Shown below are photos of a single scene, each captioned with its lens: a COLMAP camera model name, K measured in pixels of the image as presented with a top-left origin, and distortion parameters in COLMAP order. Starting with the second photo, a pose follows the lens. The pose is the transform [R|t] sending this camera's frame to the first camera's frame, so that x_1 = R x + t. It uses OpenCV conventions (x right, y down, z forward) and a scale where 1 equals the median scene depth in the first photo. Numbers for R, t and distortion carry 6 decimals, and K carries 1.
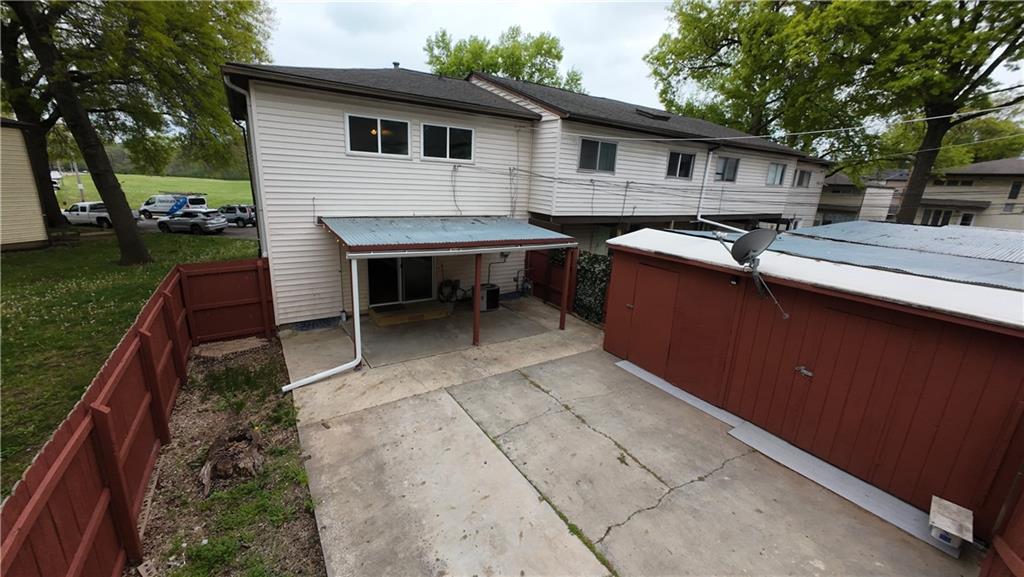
lens RADIAL K [[395.8, 0, 513.8], [0, 395.8, 285.0], [0, 0, 1]] dist [-0.007237, 0.000121]
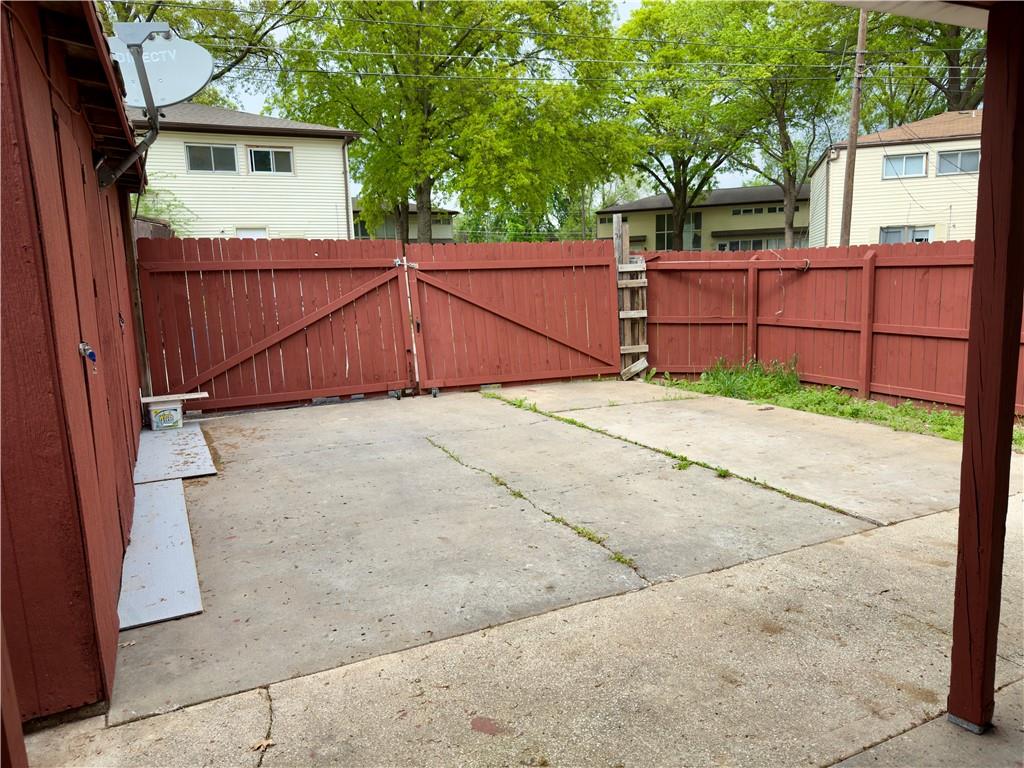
lens RADIAL K [[714.3, 0, 511.9], [0, 714.3, 403.8], [0, 0, 1]] dist [0.058494, -0.076652]
pose [[-0.990616, -0.041122, 0.130343, 0.036040], [0.019300, 0.902021, 0.431261, -0.063474], [-0.135306, 0.429729, -0.892762, 1.179339]]
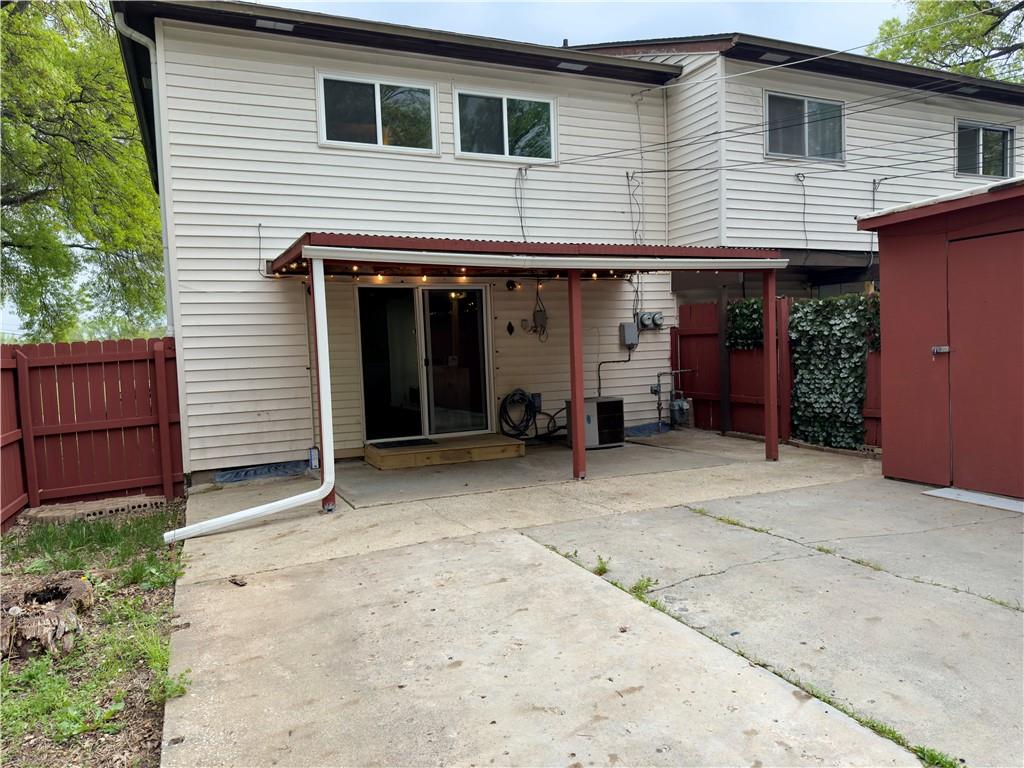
lens RADIAL K [[714.3, 0, 515.9], [0, 714.3, 384.6], [0, 0, 1]] dist [0.058494, -0.076652]
pose [[0.982958, -0.078163, -0.166386, -0.023310], [0.042608, 0.977327, -0.207405, 0.209452], [0.178825, 0.196781, 0.964001, 0.170283]]
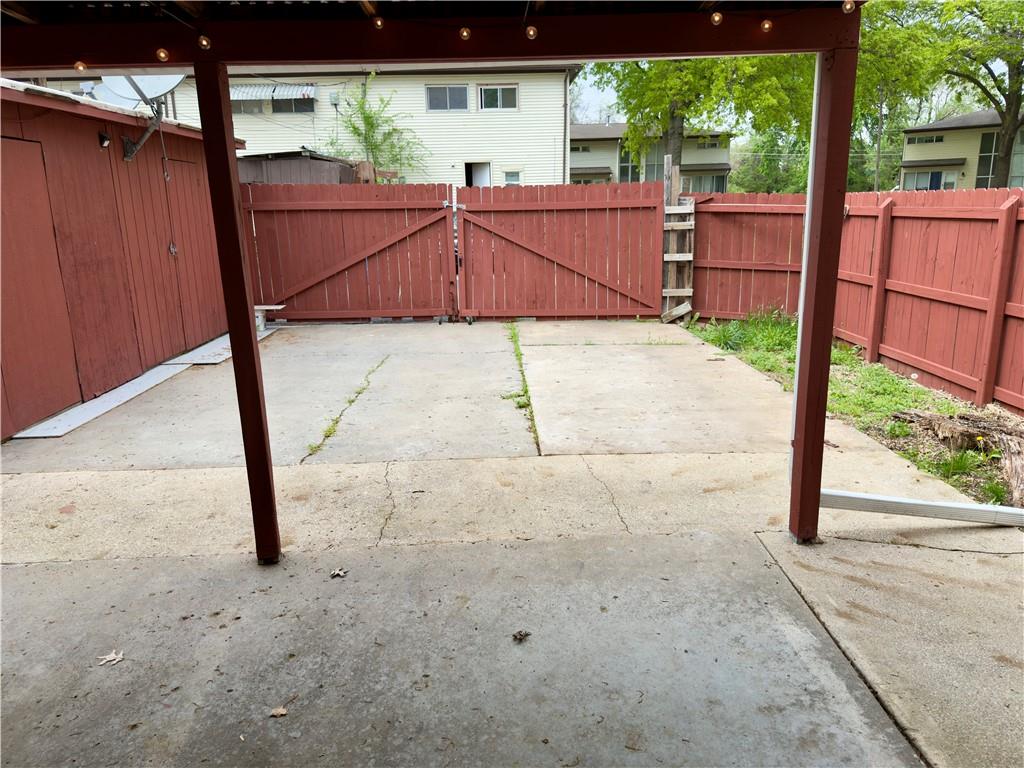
lens RADIAL K [[714.3, 0, 515.3], [0, 714.3, 403.4], [0, 0, 1]] dist [0.058494, -0.076652]
pose [[-0.855305, -0.166578, 0.490617, -0.370752], [0.112932, 0.864206, 0.490300, -0.087181], [-0.505667, 0.474763, -0.720348, 1.145969]]
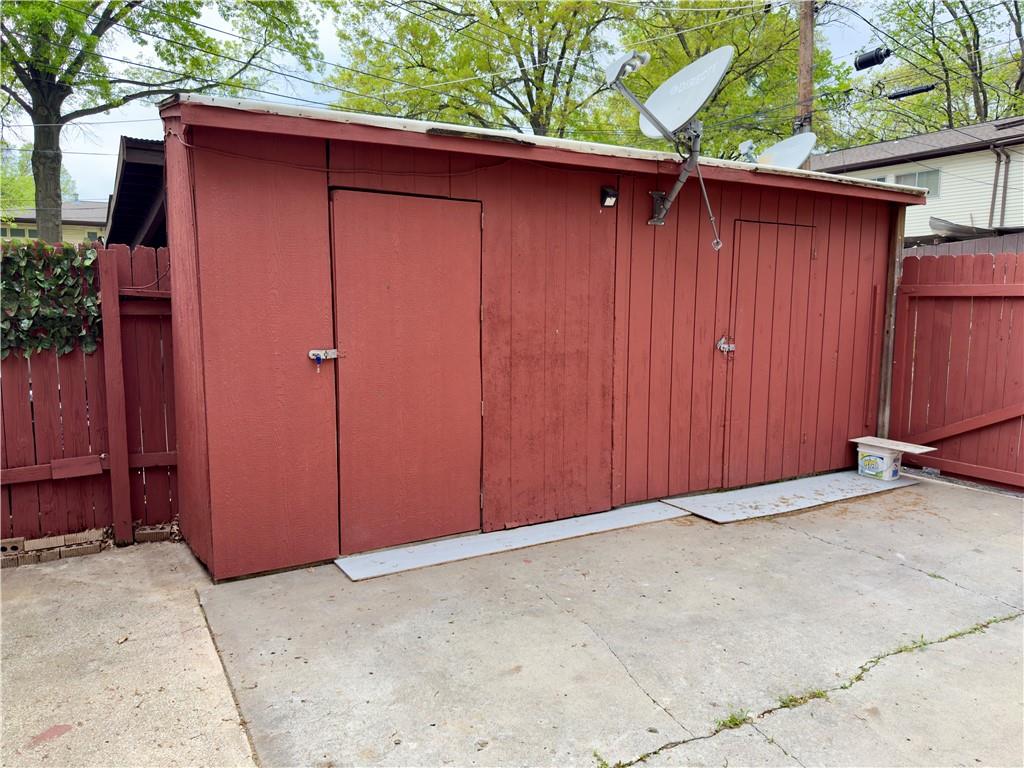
lens RADIAL K [[714.3, 0, 516.1], [0, 714.3, 391.8], [0, 0, 1]] dist [0.058494, -0.076652]
pose [[0.049183, -0.176123, 0.983139, -0.171629], [0.250858, 0.954956, 0.158525, 0.029736], [-0.966774, 0.238831, 0.091150, 0.759356]]
